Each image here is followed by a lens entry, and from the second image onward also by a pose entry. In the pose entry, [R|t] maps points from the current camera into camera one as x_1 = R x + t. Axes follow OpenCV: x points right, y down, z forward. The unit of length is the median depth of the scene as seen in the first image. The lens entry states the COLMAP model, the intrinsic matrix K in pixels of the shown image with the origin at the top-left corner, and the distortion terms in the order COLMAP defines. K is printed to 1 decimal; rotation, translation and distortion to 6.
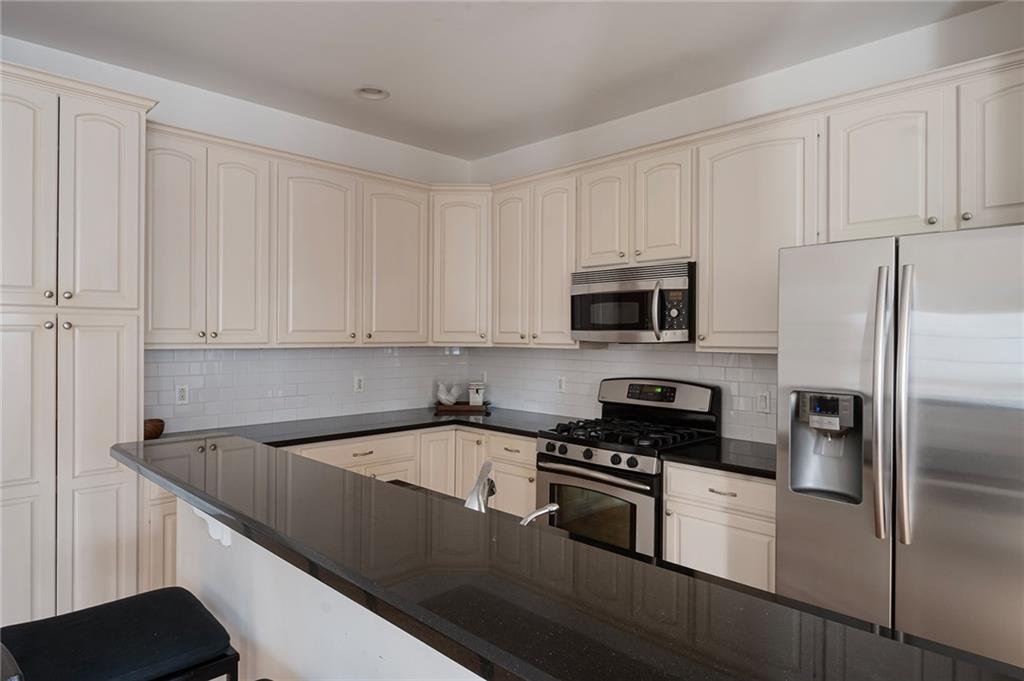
lens RADIAL K [[600.3, 0, 522.4], [0, 600.3, 335.0], [0, 0, 1]] dist [-0.001650, -0.000818]
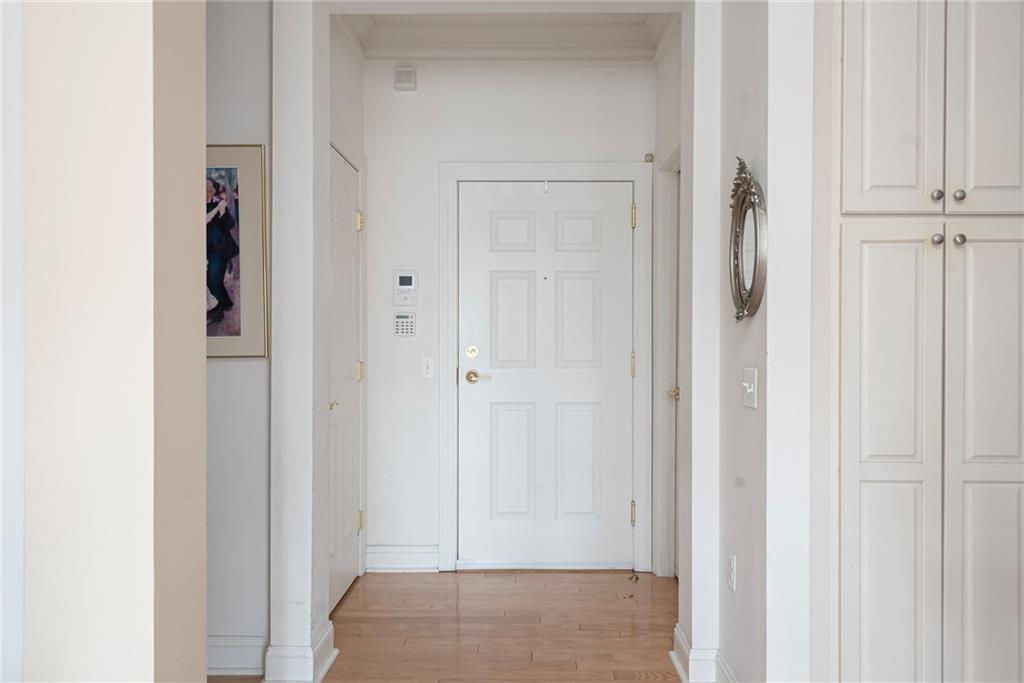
lens RADIAL K [[777.9, 0, 517.0], [0, 777.9, 347.0], [0, 0, 1]] dist [0.009080, 0.000348]
pose [[0.695726, -0.000515, -0.718307, -0.364306], [0.002003, 0.999997, 0.001223, 0.081648], [0.718305, -0.002290, 0.695725, 0.010595]]
